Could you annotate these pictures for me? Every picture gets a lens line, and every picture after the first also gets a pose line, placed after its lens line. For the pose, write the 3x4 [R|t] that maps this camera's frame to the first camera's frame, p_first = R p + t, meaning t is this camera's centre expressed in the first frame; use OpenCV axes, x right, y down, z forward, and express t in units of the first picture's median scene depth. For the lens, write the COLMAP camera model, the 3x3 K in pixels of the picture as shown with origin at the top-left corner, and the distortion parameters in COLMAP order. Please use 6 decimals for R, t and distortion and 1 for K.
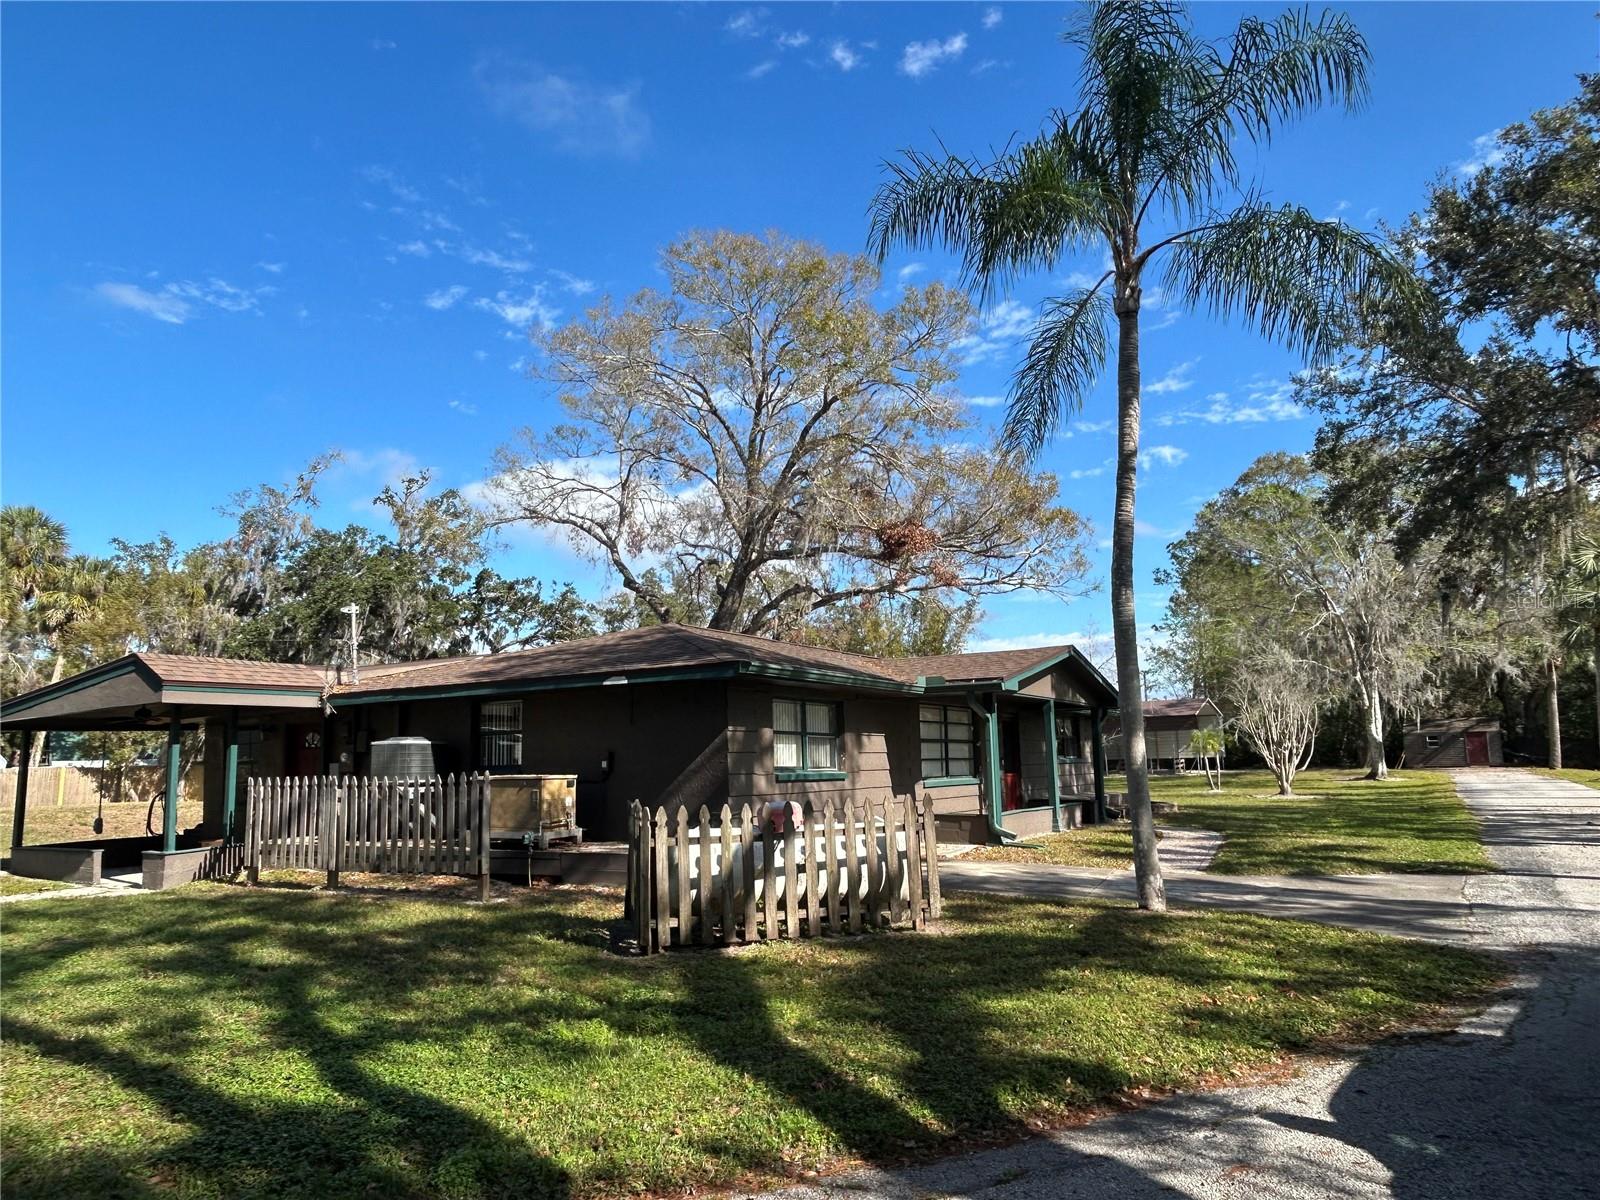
lens RADIAL K [[1063.2, 0, 800.1], [0, 1063.2, 601.6], [0, 0, 1]] dist [-0.003956, -0.000148]
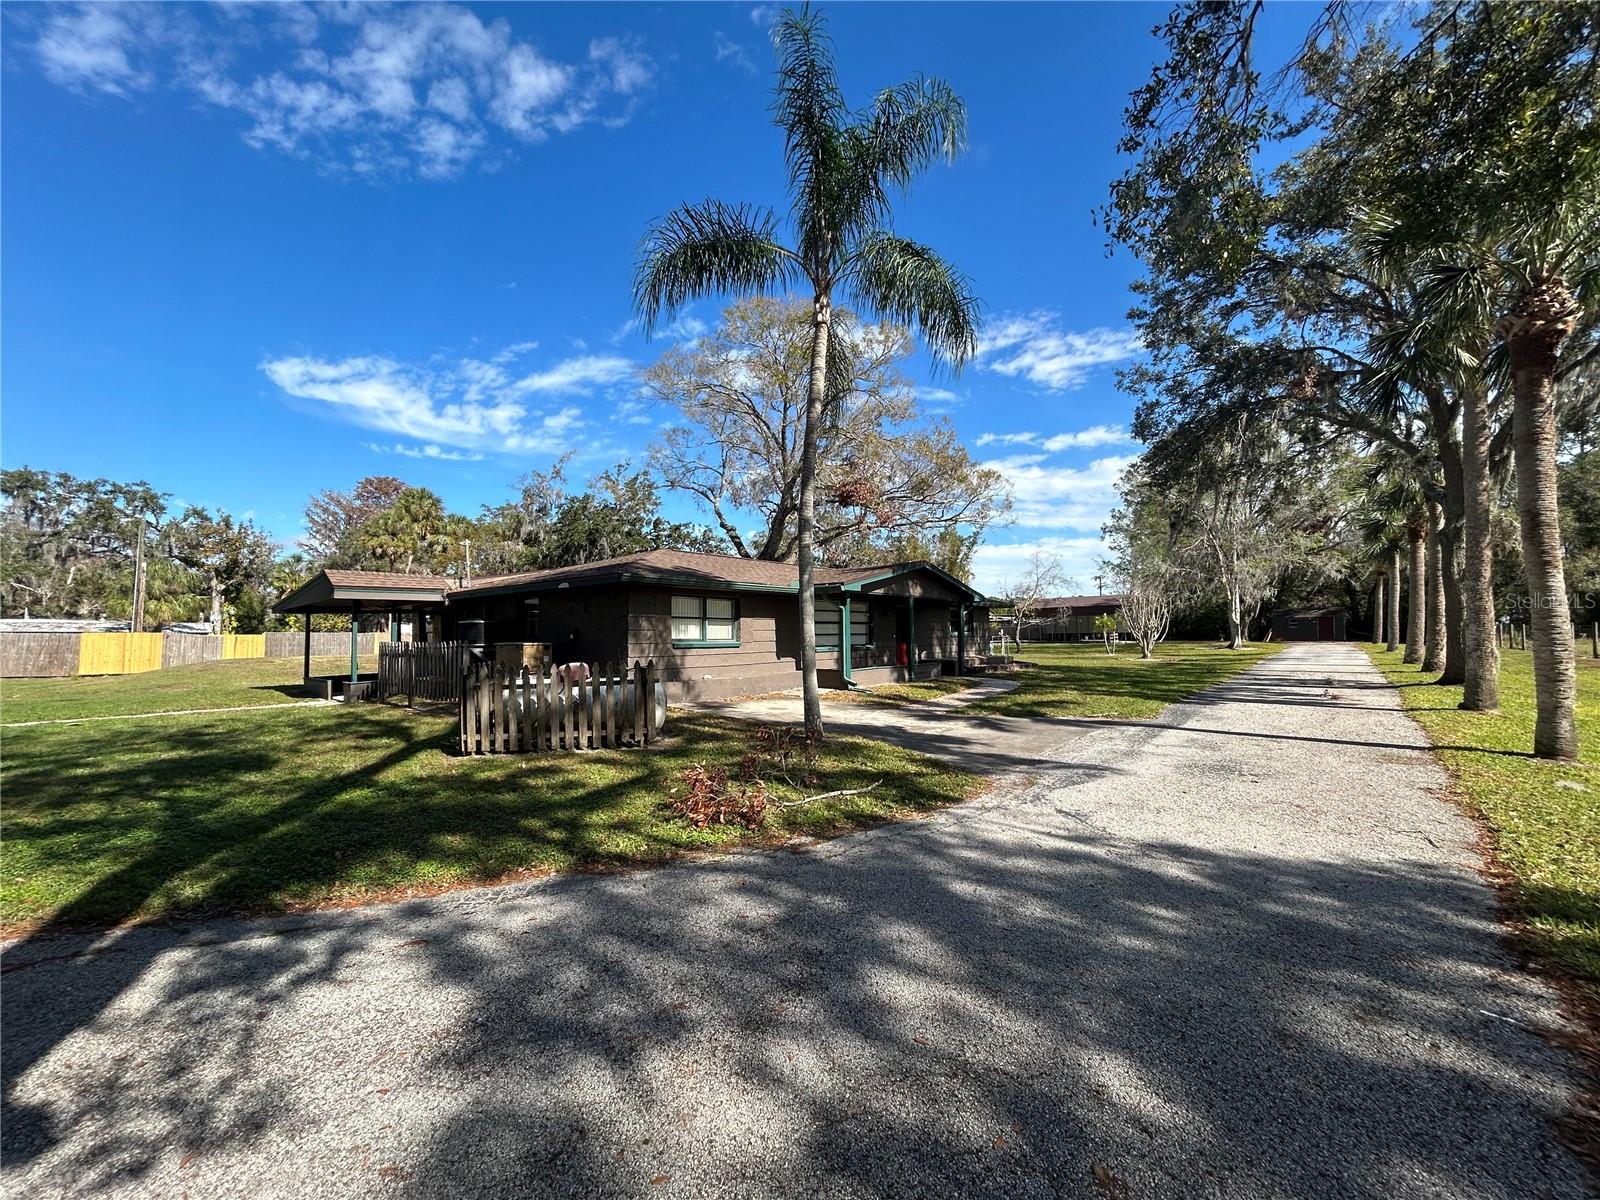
lens RADIAL K [[642.8, 0, 793.8], [0, 642.8, 594.4], [0, 0, 1]] dist [0.000173, 0.000753]
pose [[0.986712, 0.000383, -0.162480, 0.097709], [0.014520, 0.995788, 0.090525, 0.001595], [0.161831, -0.091681, 0.982550, 0.029290]]
